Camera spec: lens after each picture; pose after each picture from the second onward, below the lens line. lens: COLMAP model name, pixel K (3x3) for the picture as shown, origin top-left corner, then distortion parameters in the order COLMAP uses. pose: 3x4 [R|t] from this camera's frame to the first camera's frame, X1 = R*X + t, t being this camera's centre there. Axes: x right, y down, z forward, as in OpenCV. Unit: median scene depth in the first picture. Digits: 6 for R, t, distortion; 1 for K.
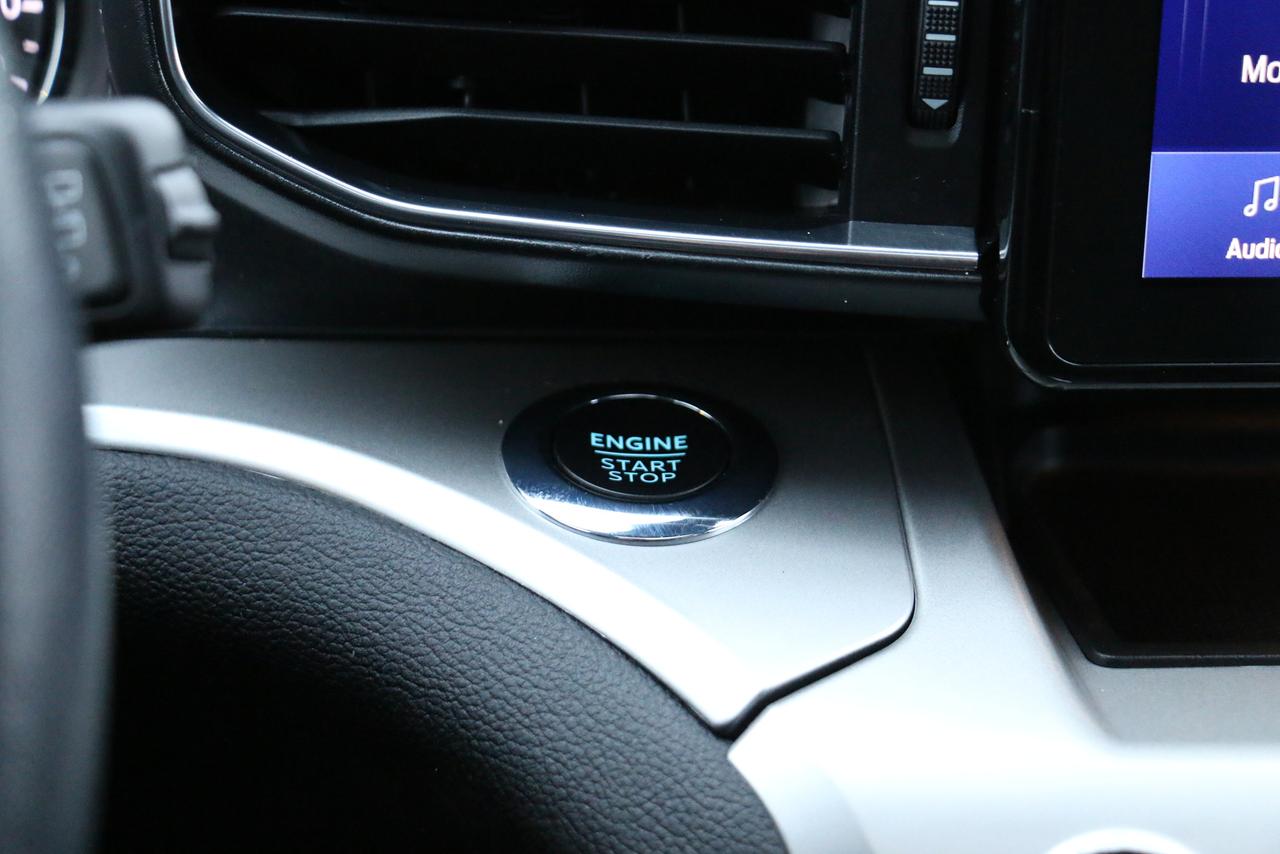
lens RADIAL K [[3062.1, 0, 640.0], [0, 3062.1, 427.0], [0, 0, 1]] dist [0.047277, 0.368936]
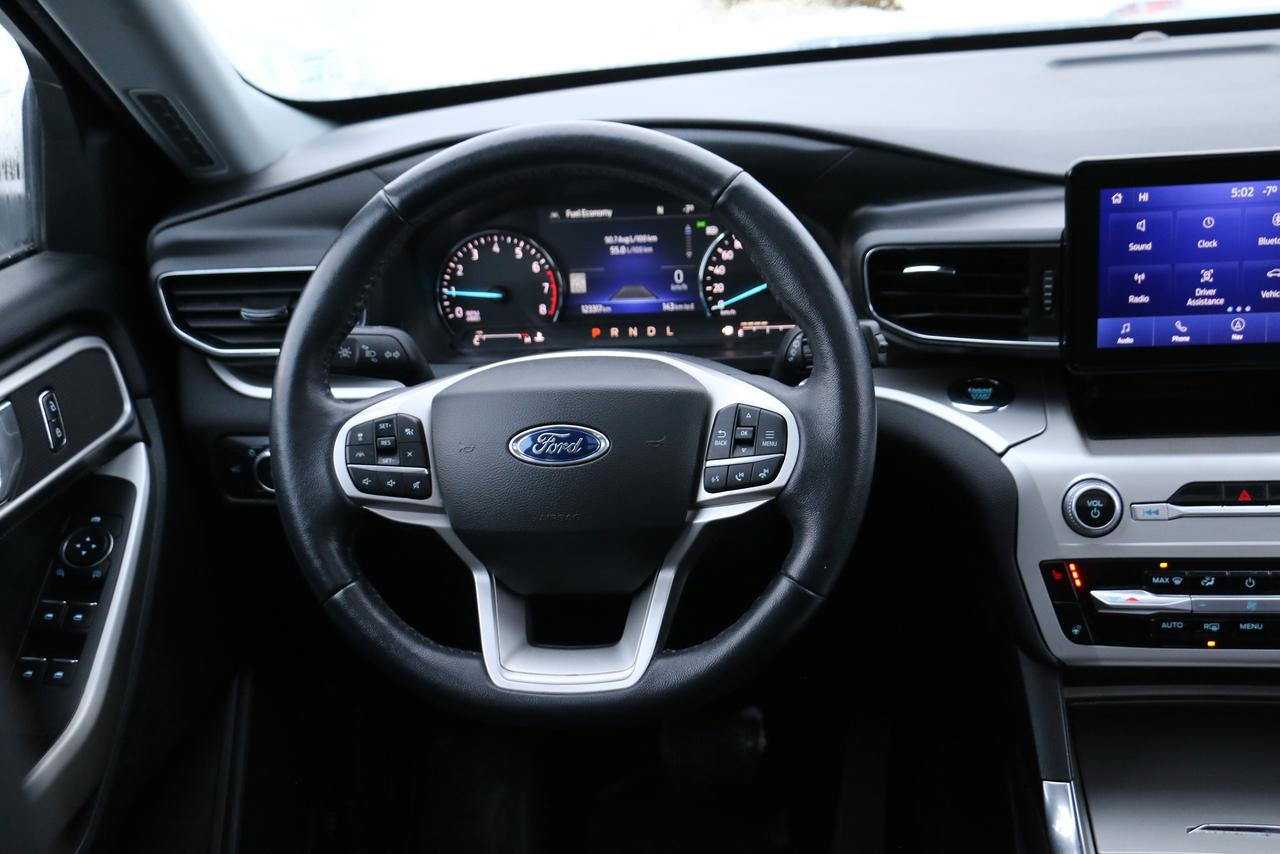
lens RADIAL K [[1707.1, 0, 640.0], [0, 1707.1, 427.0], [0, 0, 1]] dist [-0.034235, 0.405510]
pose [[0.974704, -0.019894, -0.222614, 0.068743], [0.021078, 0.999773, 0.002945, 0.041436], [0.222505, -0.007563, 0.974902, -1.474049]]
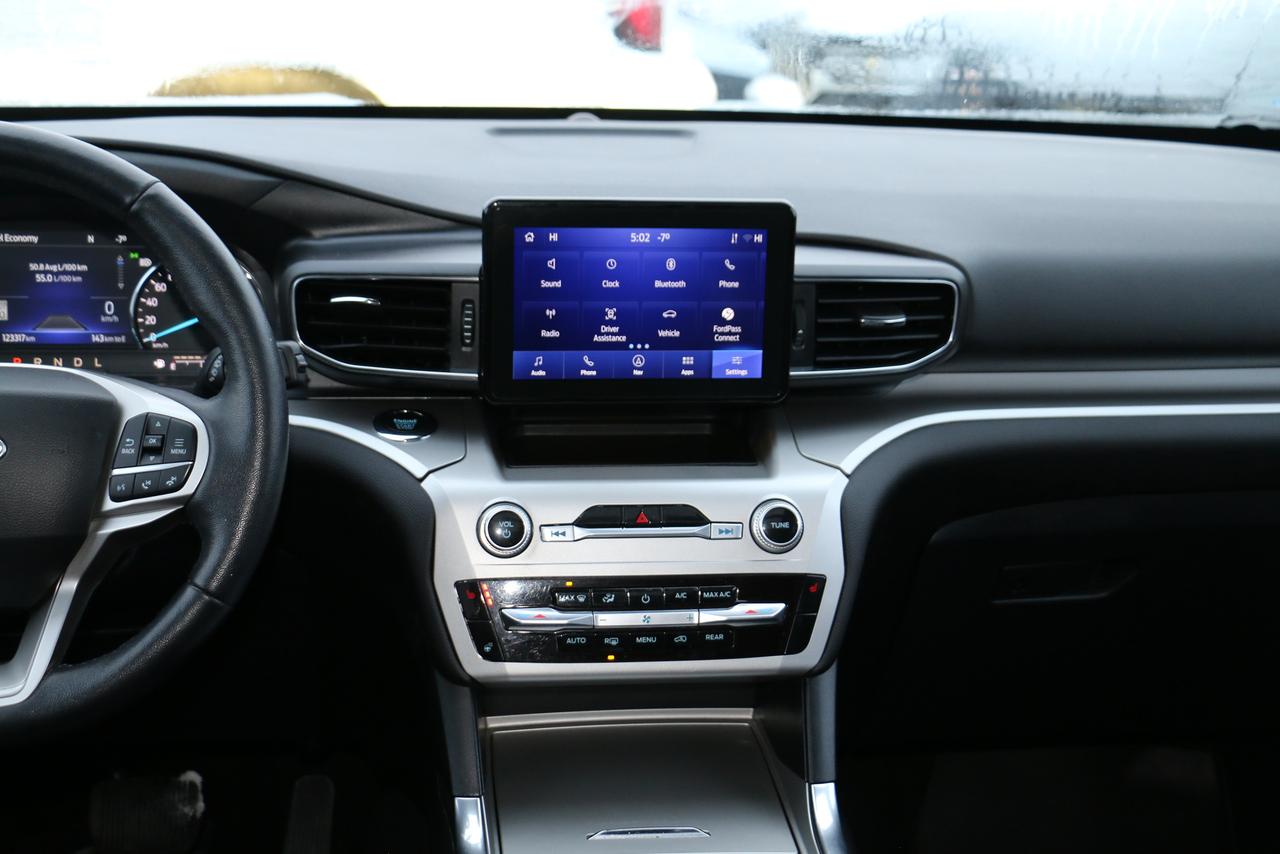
lens RADIAL K [[1707.1, 0, 640.0], [0, 1707.1, 427.0], [0, 0, 1]] dist [-0.034235, 0.405510]
pose [[0.998239, -0.010000, 0.058479, 0.202716], [0.014205, 0.997308, -0.071938, 0.204911], [-0.057602, 0.072642, 0.995693, -1.508166]]
